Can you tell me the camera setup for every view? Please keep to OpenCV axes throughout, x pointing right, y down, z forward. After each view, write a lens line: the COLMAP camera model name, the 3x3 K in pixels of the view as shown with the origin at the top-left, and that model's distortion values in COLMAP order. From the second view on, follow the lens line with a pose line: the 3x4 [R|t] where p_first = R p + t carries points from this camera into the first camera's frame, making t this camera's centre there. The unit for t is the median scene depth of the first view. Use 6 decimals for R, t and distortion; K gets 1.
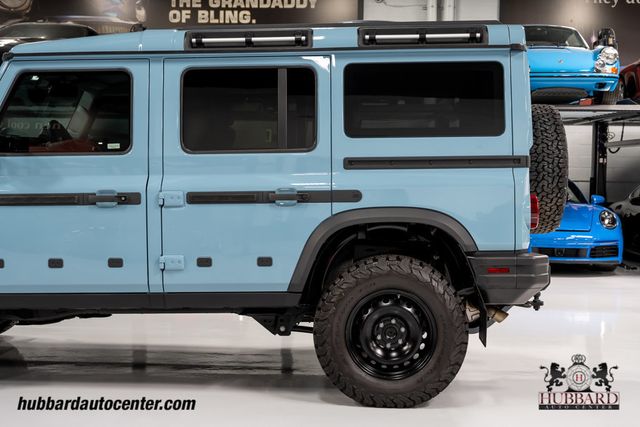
lens RADIAL K [[925.9, 0, 320.0], [0, 925.9, 213.5], [0, 0, 1]] dist [0.010549, 0.019310]
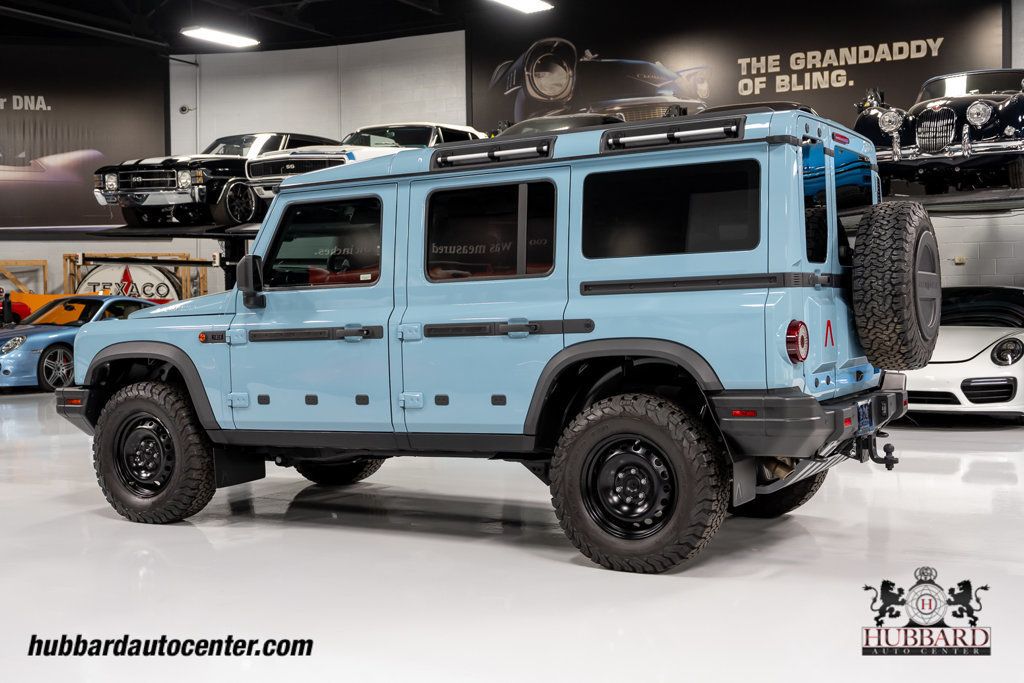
lens RADIAL K [[1312.6, 0, 512.0], [0, 1312.6, 341.5], [0, 0, 1]] dist [0.011611, -0.017451]
pose [[0.892804, -0.010672, -0.450318, 0.518117], [0.007820, 0.999936, -0.008194, 0.005391], [0.450377, 0.003794, 0.892831, -0.132462]]
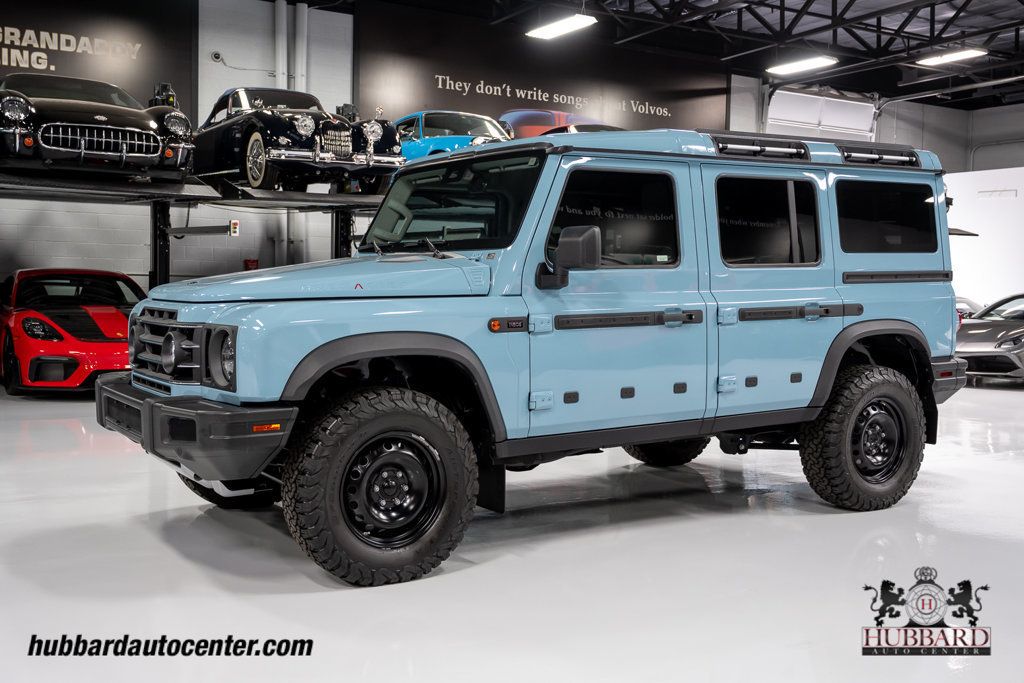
lens RADIAL K [[1090.5, 0, 512.0], [0, 1090.5, 341.5], [0, 0, 1]] dist [-0.000320, -0.001000]
pose [[0.816996, -0.034854, 0.575589, -0.955454], [0.019444, 0.999269, 0.032910, -0.030117], [-0.576315, -0.015696, 0.817077, 0.223039]]
